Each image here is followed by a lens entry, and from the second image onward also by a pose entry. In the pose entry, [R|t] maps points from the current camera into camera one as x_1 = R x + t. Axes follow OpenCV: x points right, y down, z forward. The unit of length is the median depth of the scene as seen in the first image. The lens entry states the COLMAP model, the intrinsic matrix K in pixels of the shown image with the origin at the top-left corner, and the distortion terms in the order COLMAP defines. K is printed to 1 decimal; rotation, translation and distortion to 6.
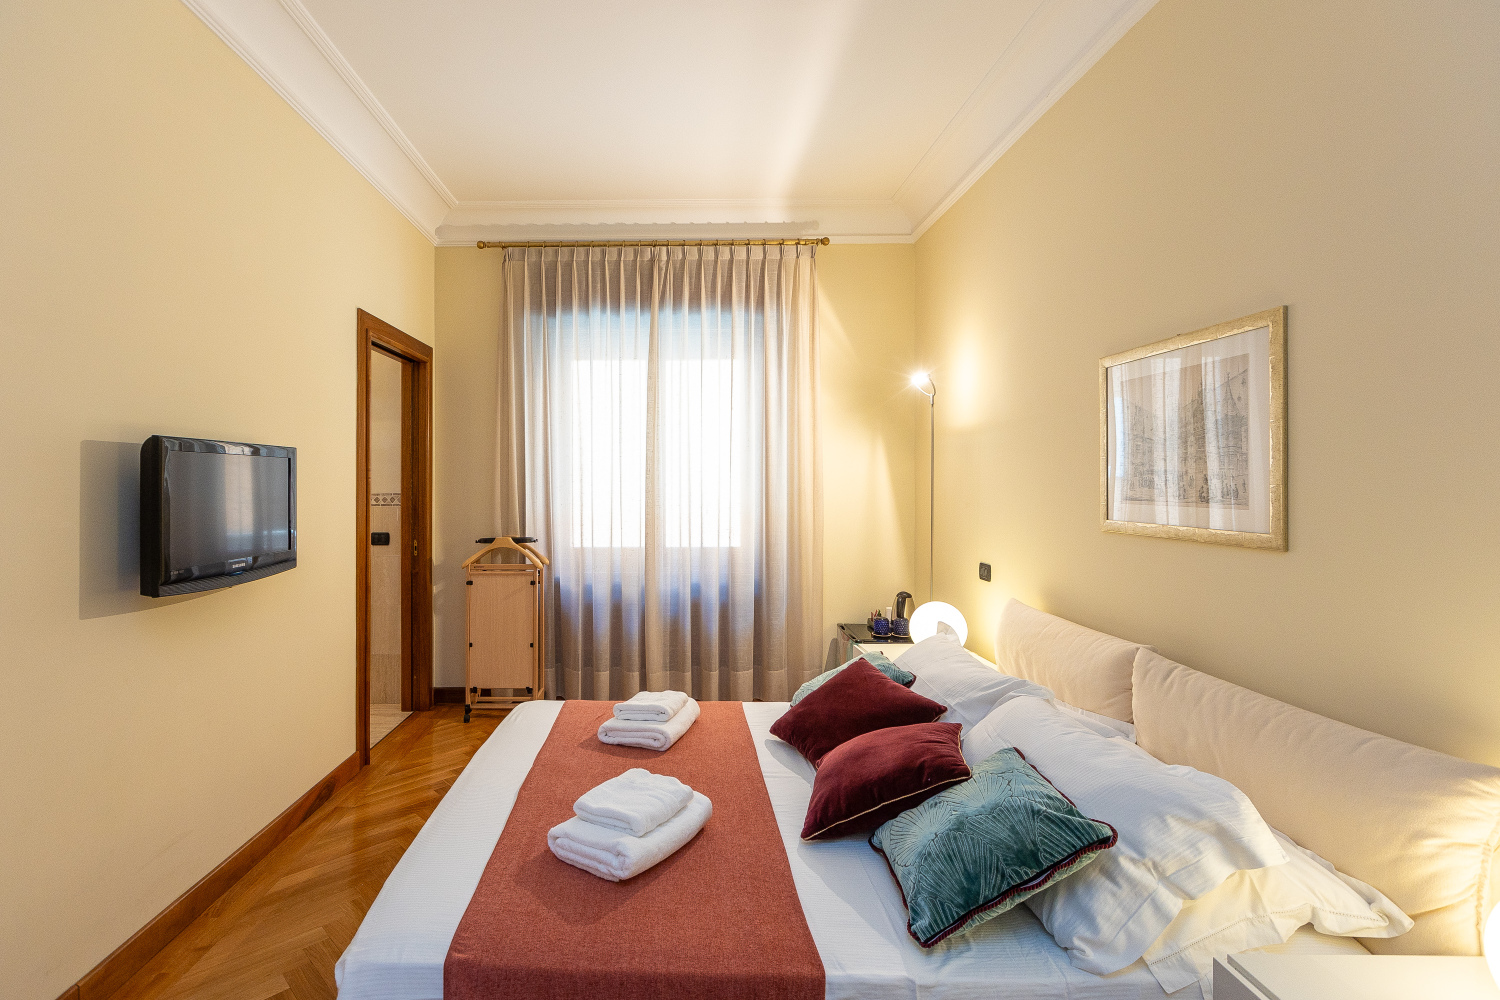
lens RADIAL K [[677.0, 0, 636.0], [0, 677.0, 479.1], [0, 0, 1]] dist [0.001431, 0.000197]
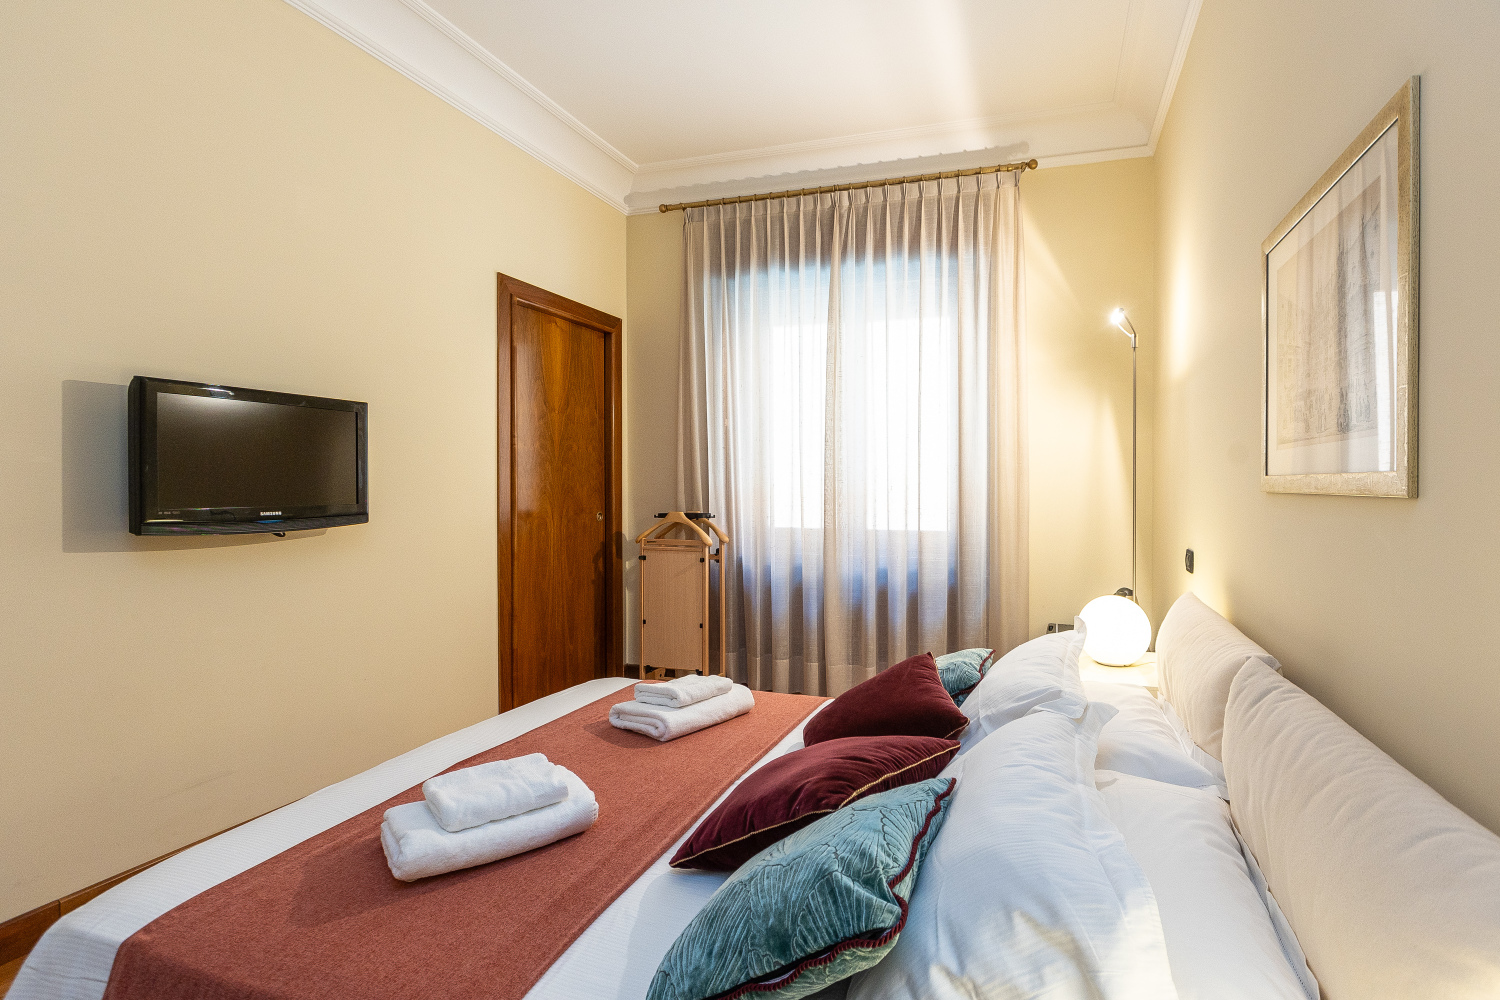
lens RADIAL K [[677.0, 0, 835.9], [0, 677.0, 486.7], [0, 0, 1]] dist [0.001431, 0.000197]
pose [[0.967635, 0.008717, -0.252204, 0.258673], [-0.006431, 0.999930, 0.009886, 0.038727], [0.252273, -0.007944, 0.967624, 0.127686]]
